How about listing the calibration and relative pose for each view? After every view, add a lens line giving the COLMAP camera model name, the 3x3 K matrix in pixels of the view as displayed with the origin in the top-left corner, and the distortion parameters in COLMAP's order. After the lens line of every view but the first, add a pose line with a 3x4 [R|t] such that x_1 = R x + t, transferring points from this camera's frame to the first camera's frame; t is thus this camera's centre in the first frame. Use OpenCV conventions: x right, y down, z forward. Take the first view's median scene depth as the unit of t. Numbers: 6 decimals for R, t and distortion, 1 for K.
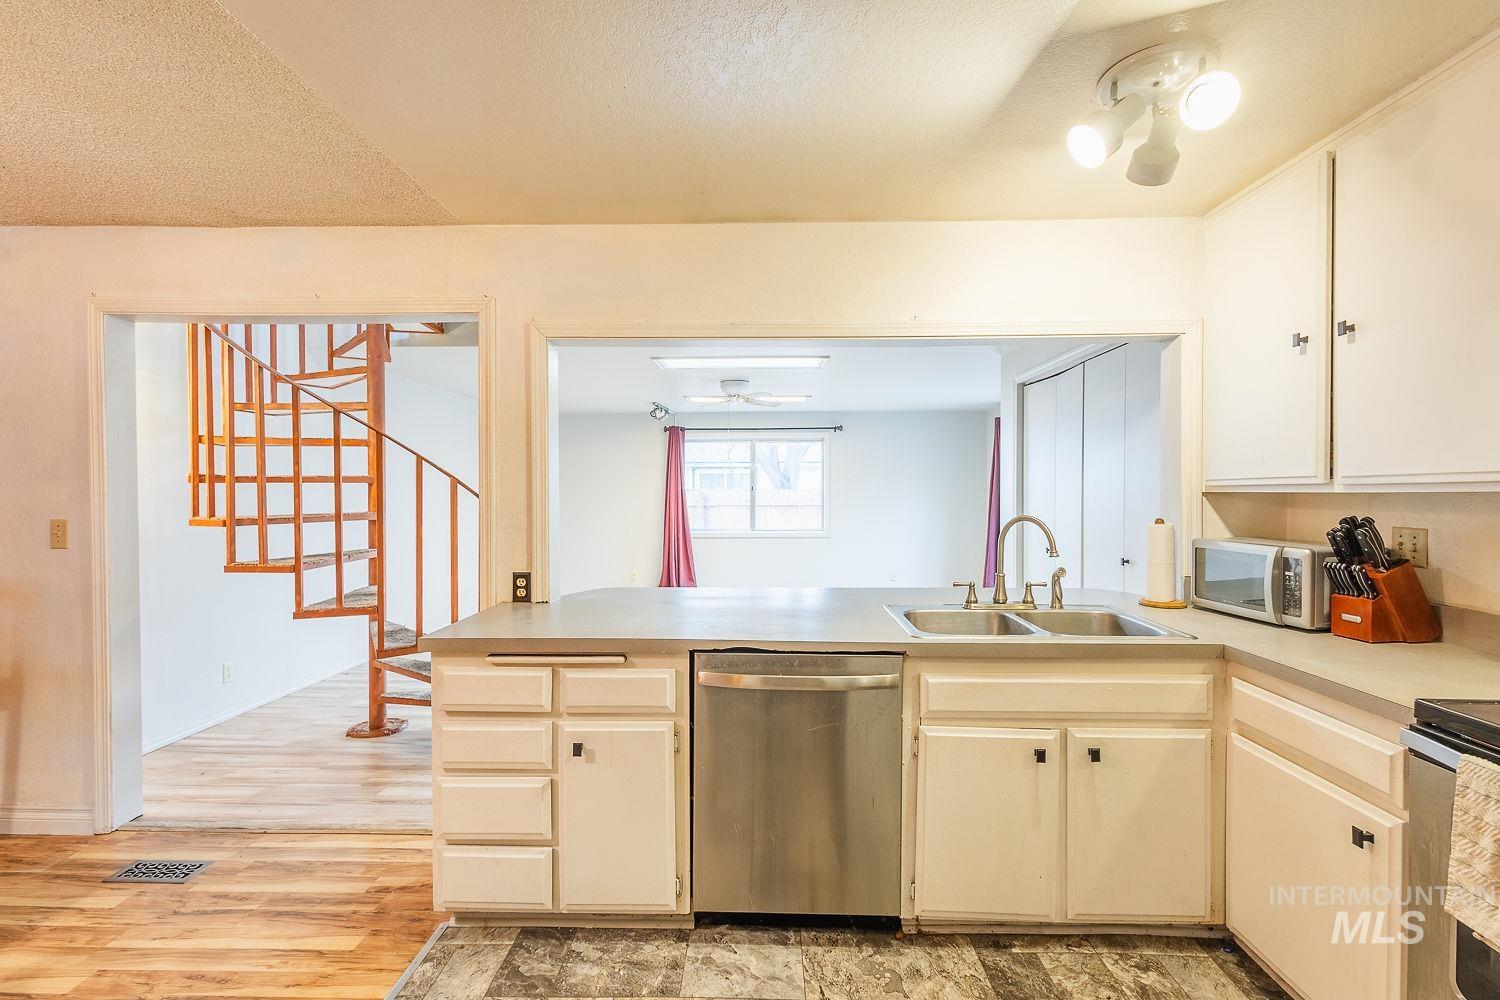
lens RADIAL K [[699.1, 0, 750.0], [0, 699.1, 500.0], [0, 0, 1]] dist [0.007126, -0.000231]
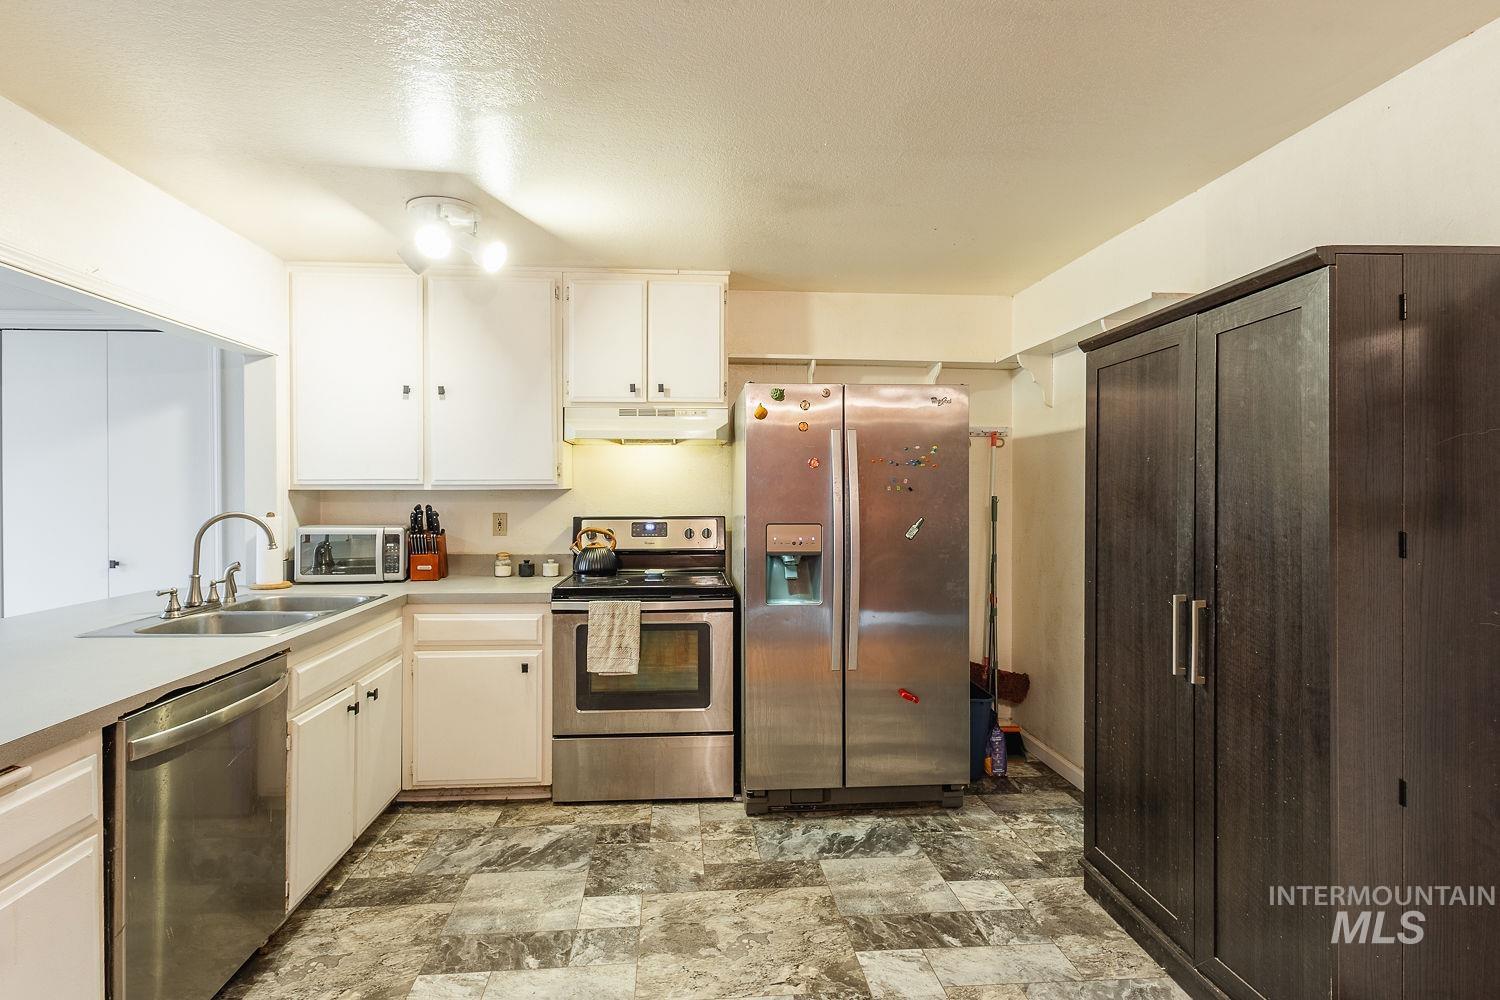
lens RADIAL K [[702.8, 0, 724.0], [0, 702.8, 496.1], [0, 0, 1]] dist [0.004226, 0.000050]
pose [[-0.092168, -0.006054, 0.995725, -0.811734], [0.011982, 0.999902, 0.007188, 0.000384], [-0.995671, 0.012593, -0.092086, 0.461856]]
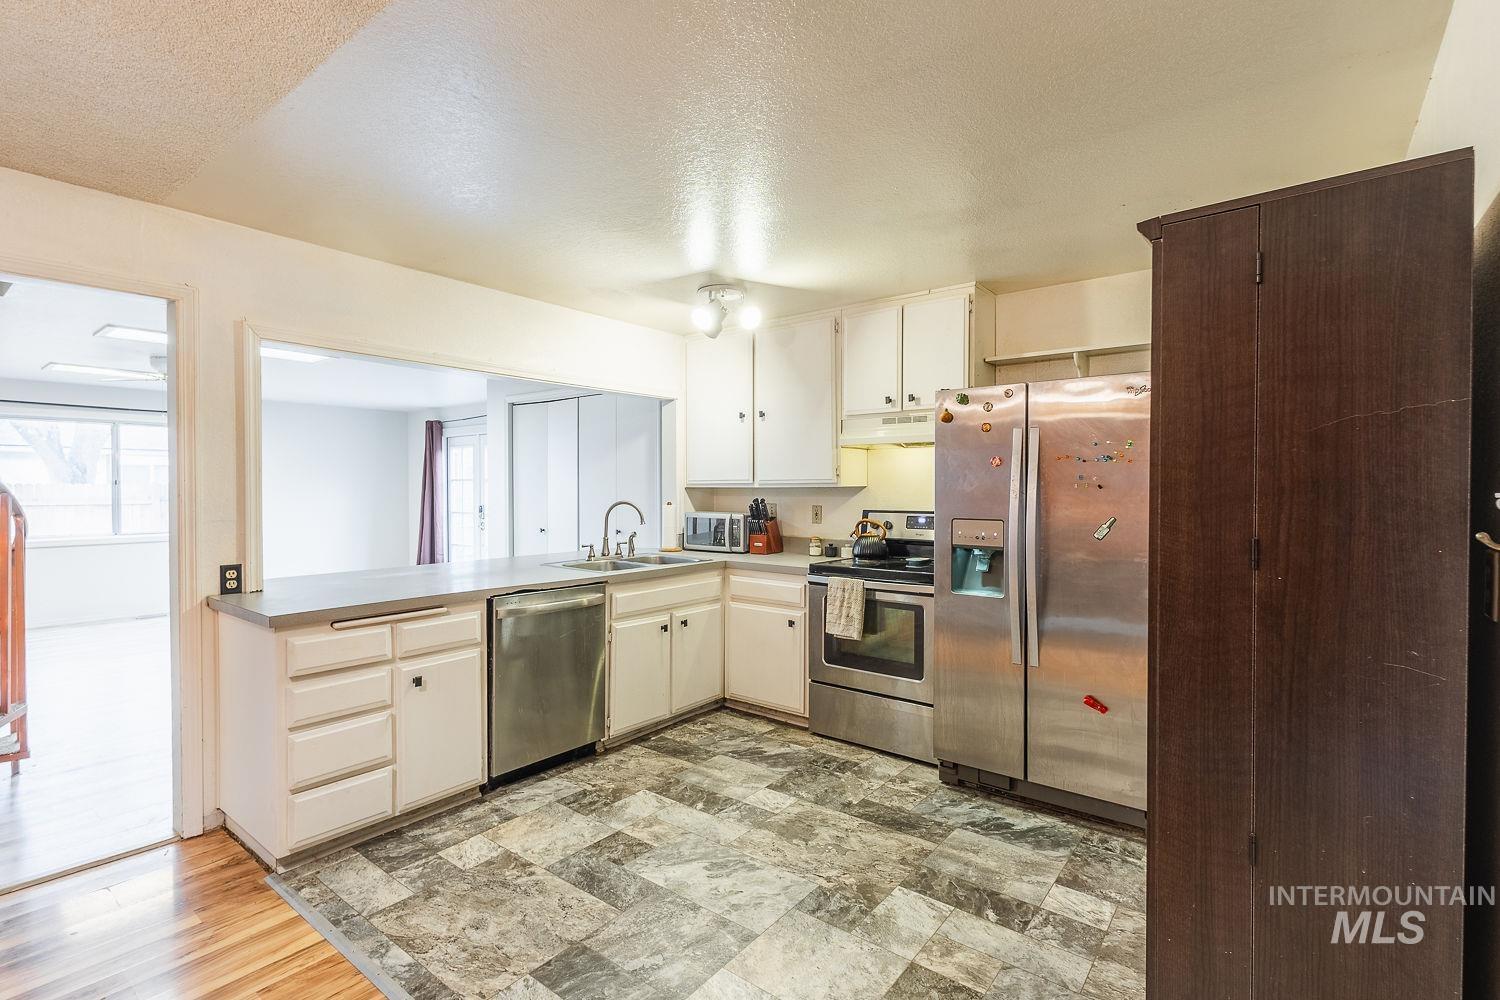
lens RADIAL K [[687.9, 0, 750.0], [0, 687.9, 500.0], [0, 0, 1]] dist [0.002695, -0.001185]
pose [[0.598106, -0.012391, 0.801321, -0.881849], [0.008492, 0.999922, 0.009123, 0.008793], [-0.801372, 0.001348, 0.598164, -0.266845]]
